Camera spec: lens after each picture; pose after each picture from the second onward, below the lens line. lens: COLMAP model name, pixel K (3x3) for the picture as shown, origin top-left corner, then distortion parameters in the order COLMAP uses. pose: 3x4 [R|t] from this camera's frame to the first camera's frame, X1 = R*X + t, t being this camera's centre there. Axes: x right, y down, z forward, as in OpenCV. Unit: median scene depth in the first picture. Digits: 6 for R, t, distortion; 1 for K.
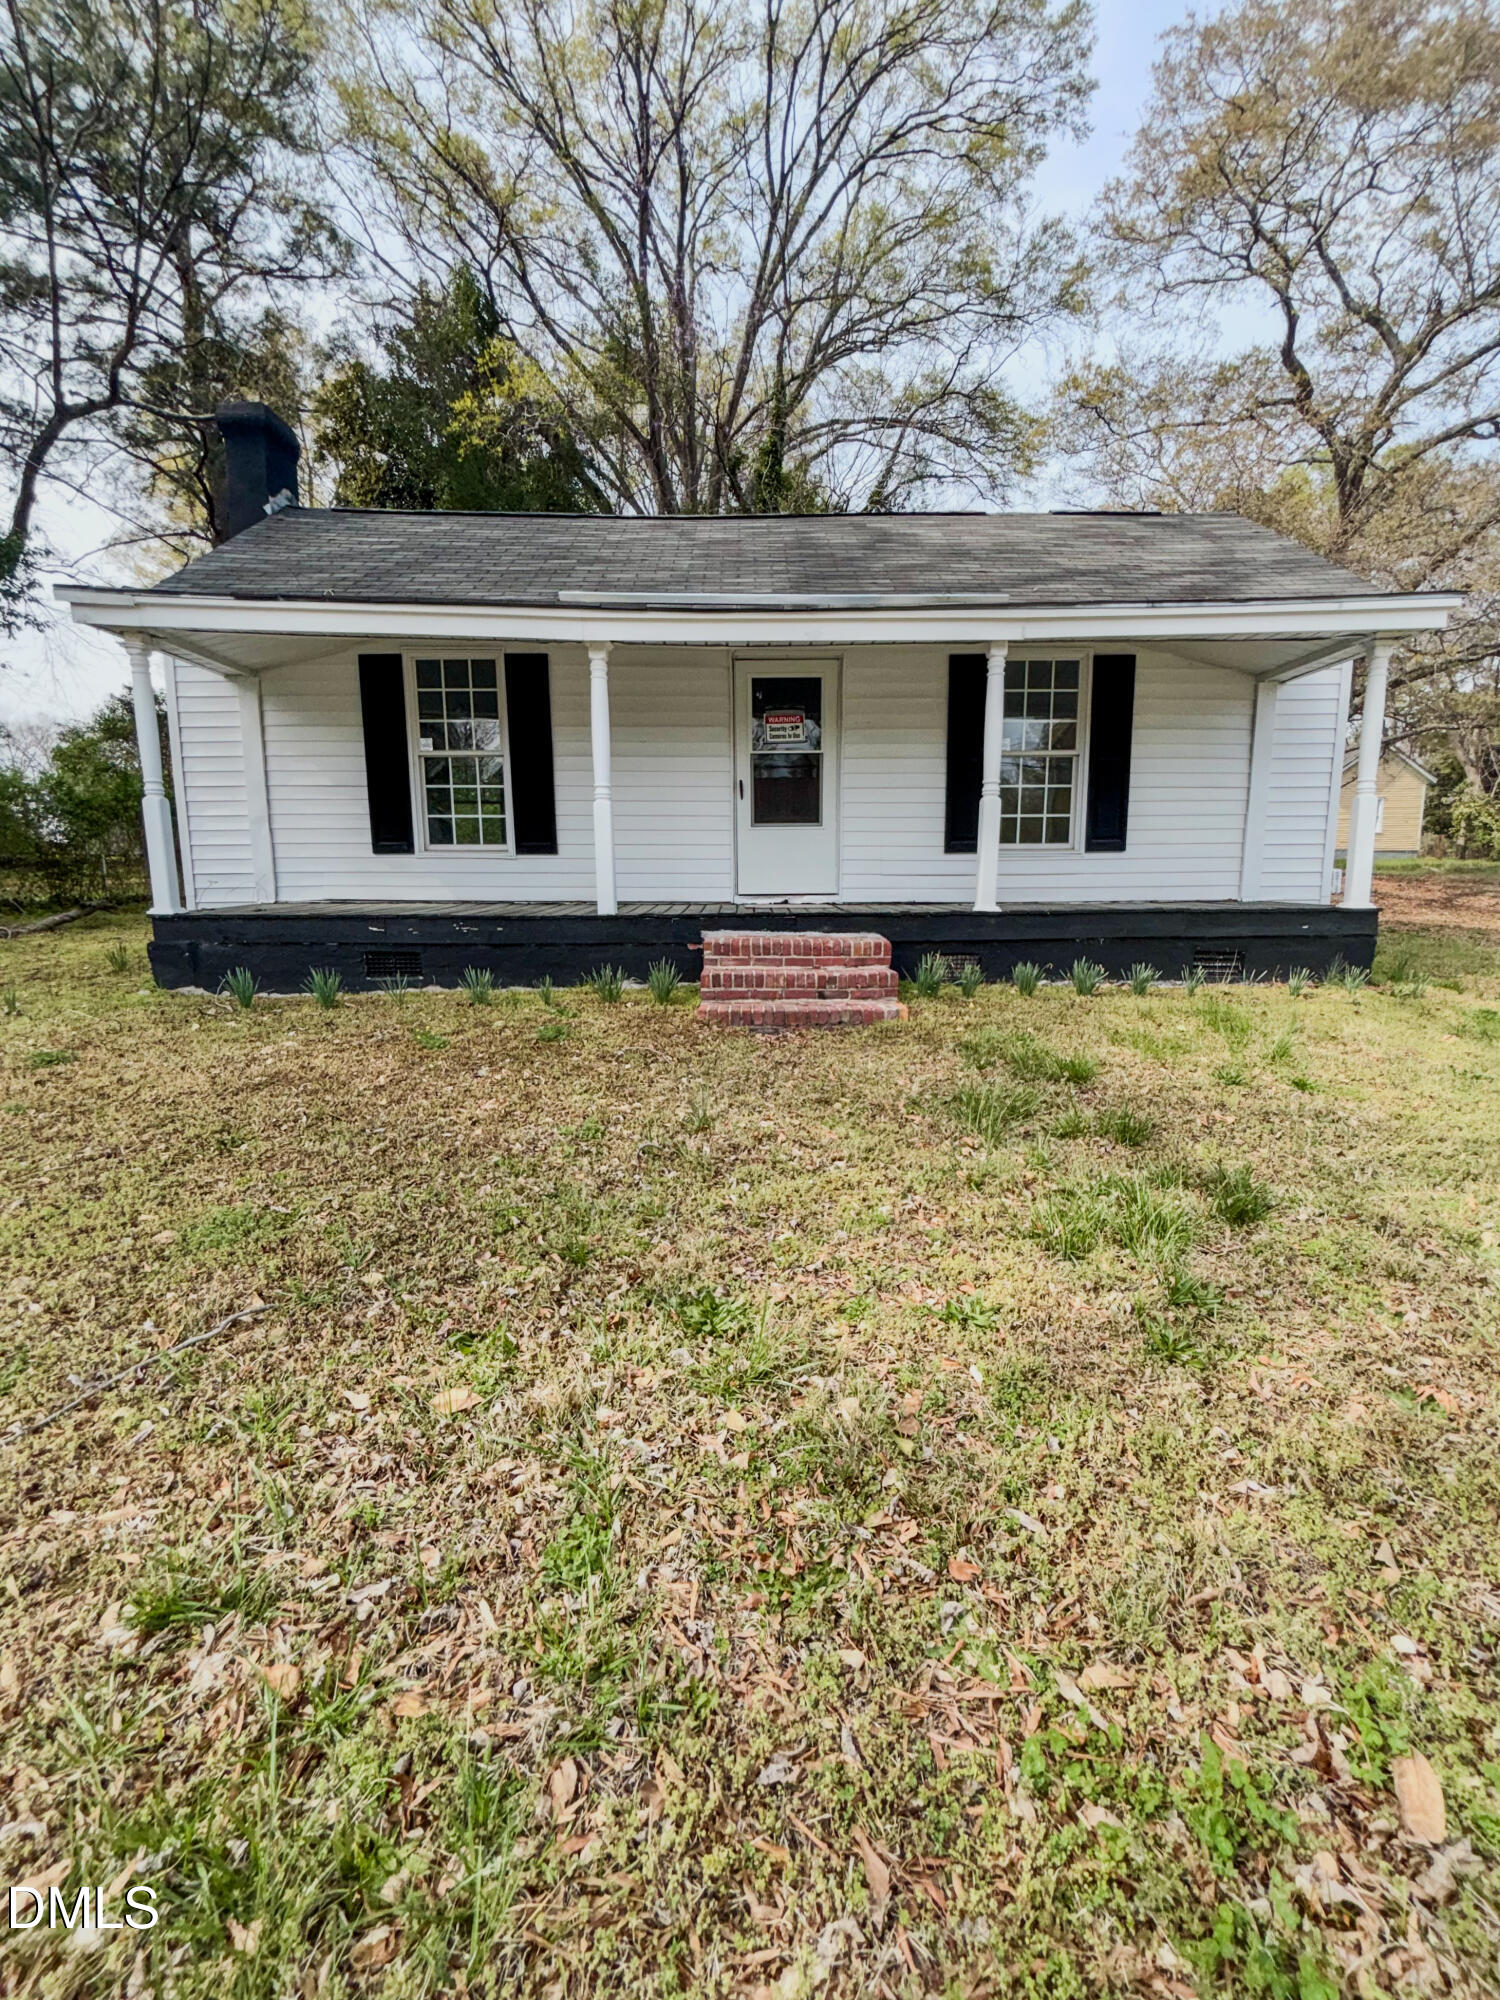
lens RADIAL K [[831.6, 0, 749.8], [0, 831.6, 1000.9], [0, 0, 1]] dist [-0.000467, 0.000178]
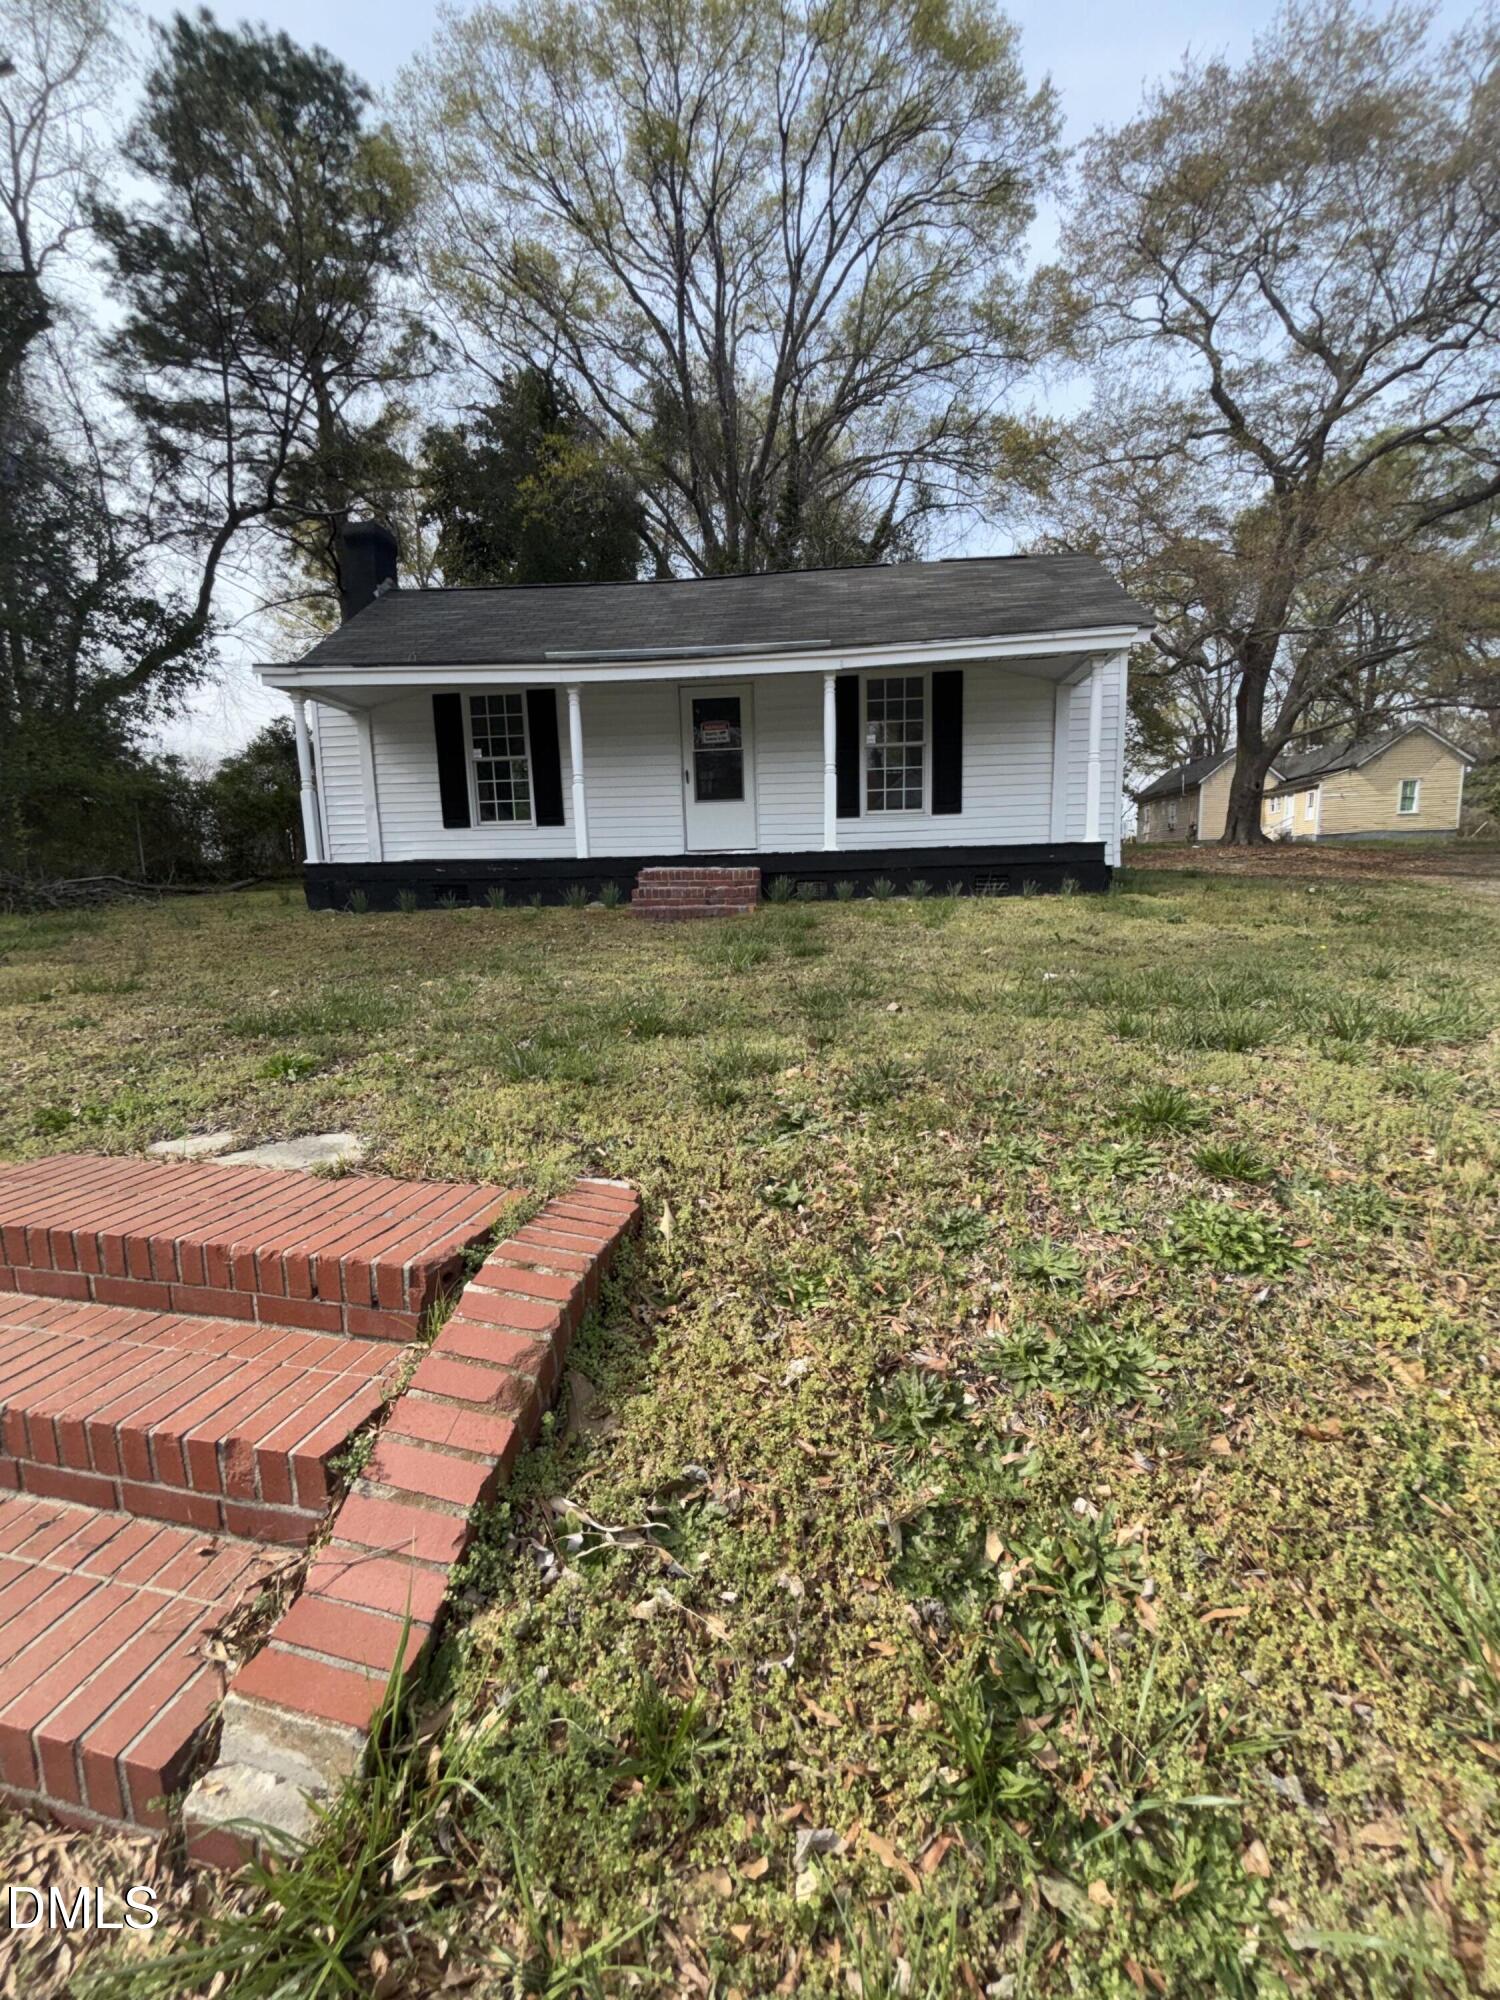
lens RADIAL K [[811.1, 0, 742.8], [0, 811.1, 1001.7], [0, 0, 1]] dist [0.002282, 0.000589]
pose [[0.993839, -0.000444, -0.110832, 0.084676], [0.000267, 0.999999, -0.001614, 0.048012], [0.110833, 0.001575, 0.993838, -0.135213]]
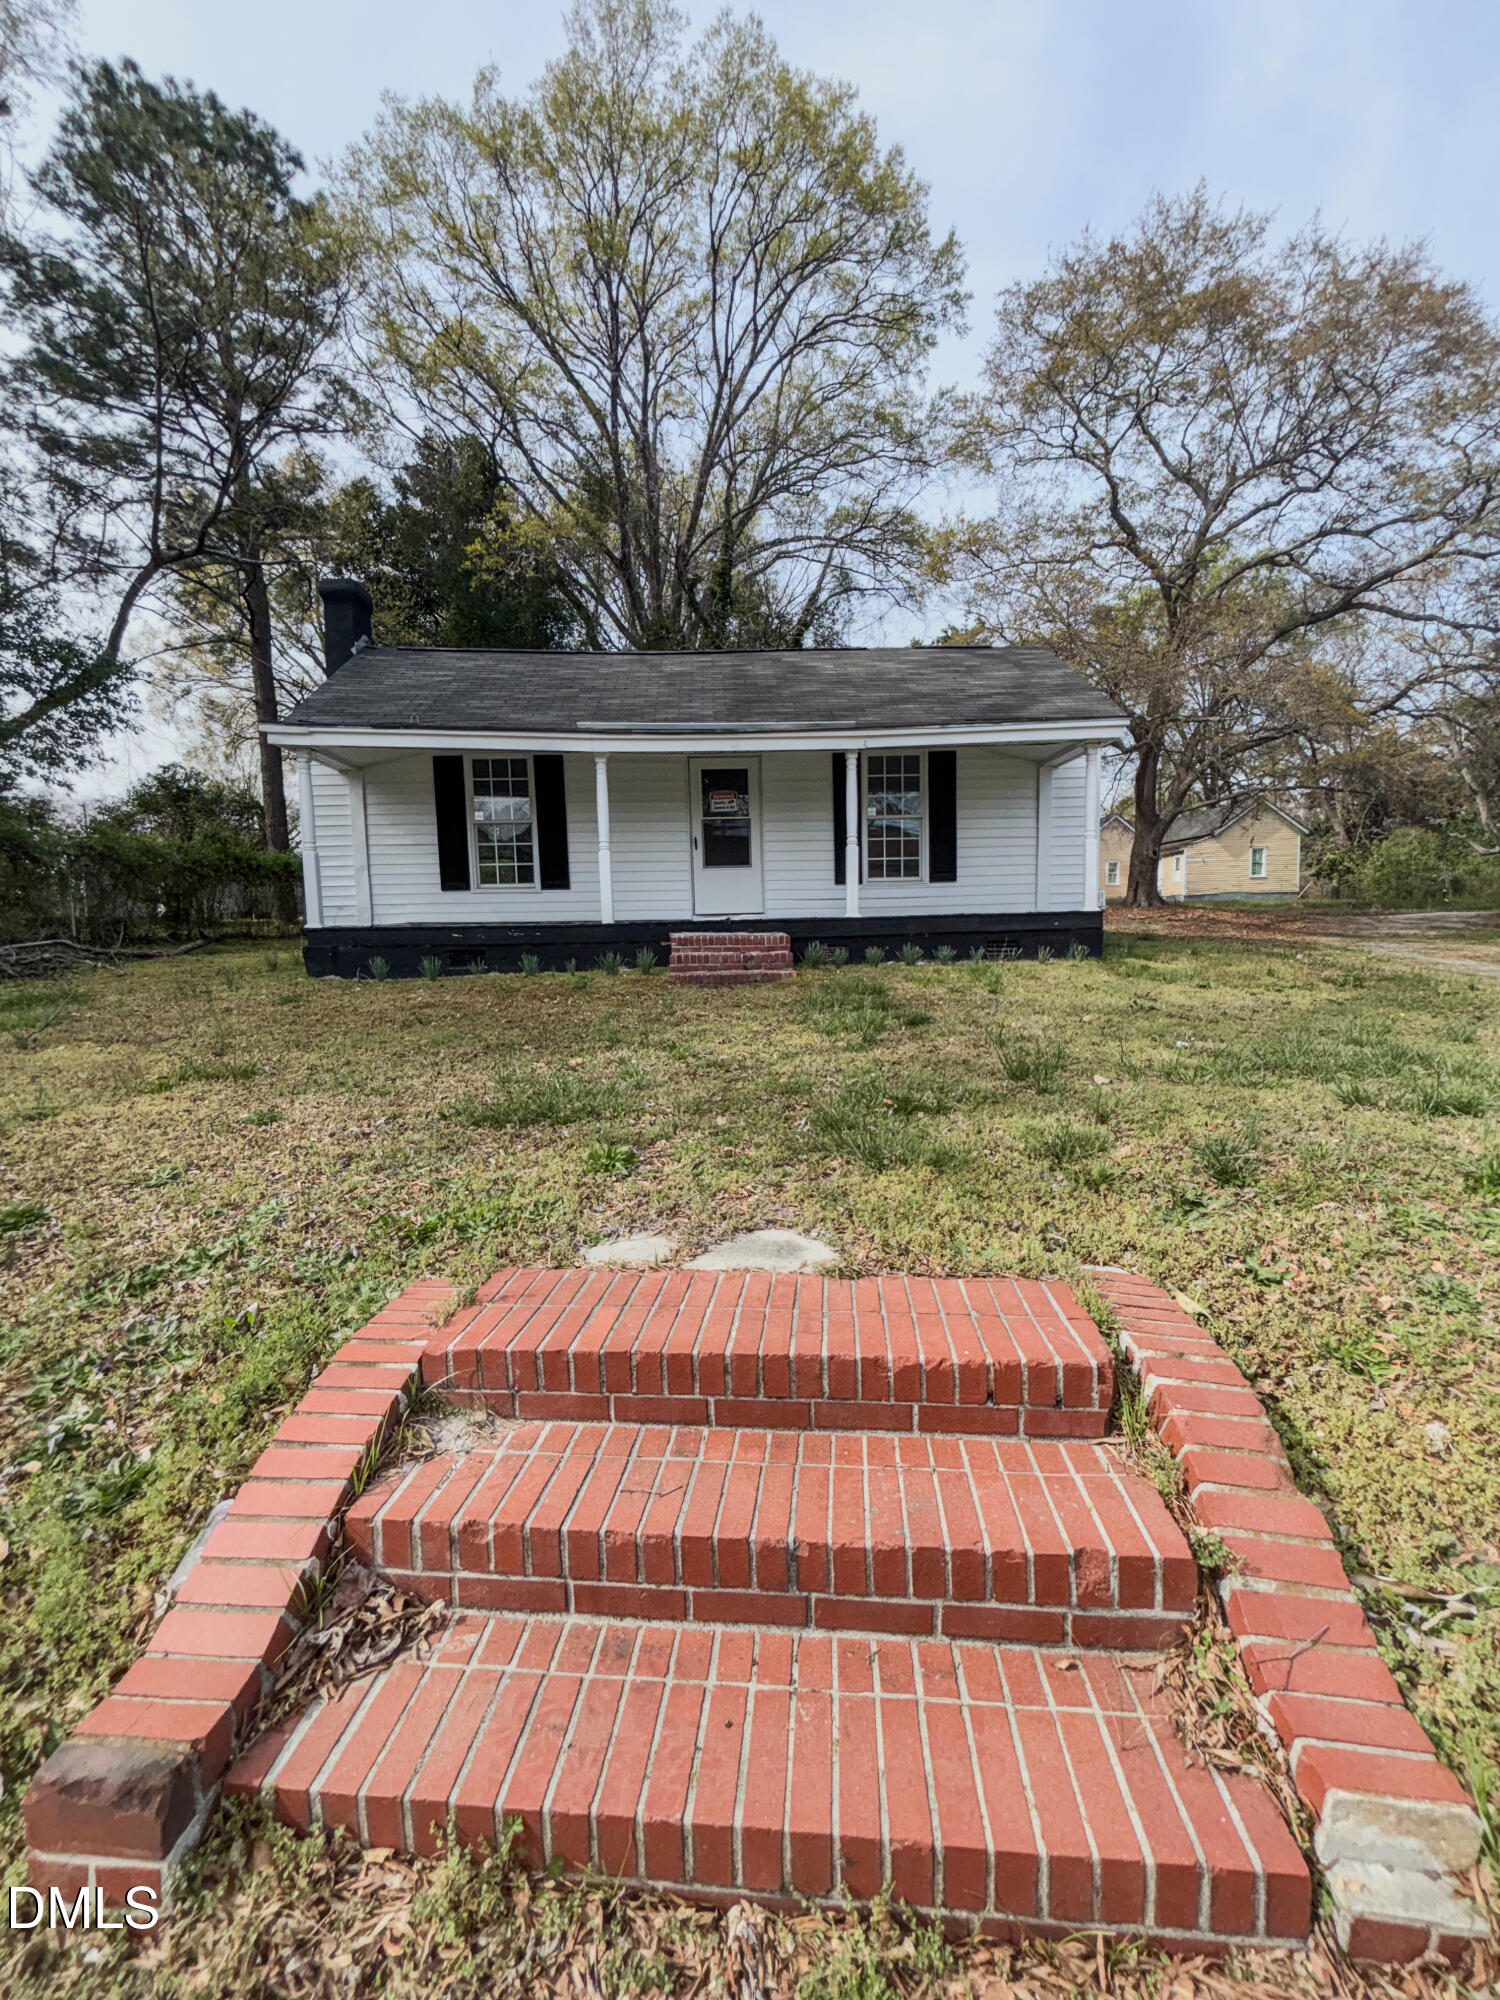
lens RADIAL K [[811.1, 0, 742.8], [0, 811.1, 1001.7], [0, 0, 1]] dist [0.002282, 0.000589]
pose [[0.999383, -0.019117, 0.029464, 0.008919], [0.020967, 0.997741, -0.063823, 0.041172], [-0.028177, 0.064401, 0.997526, -0.144657]]
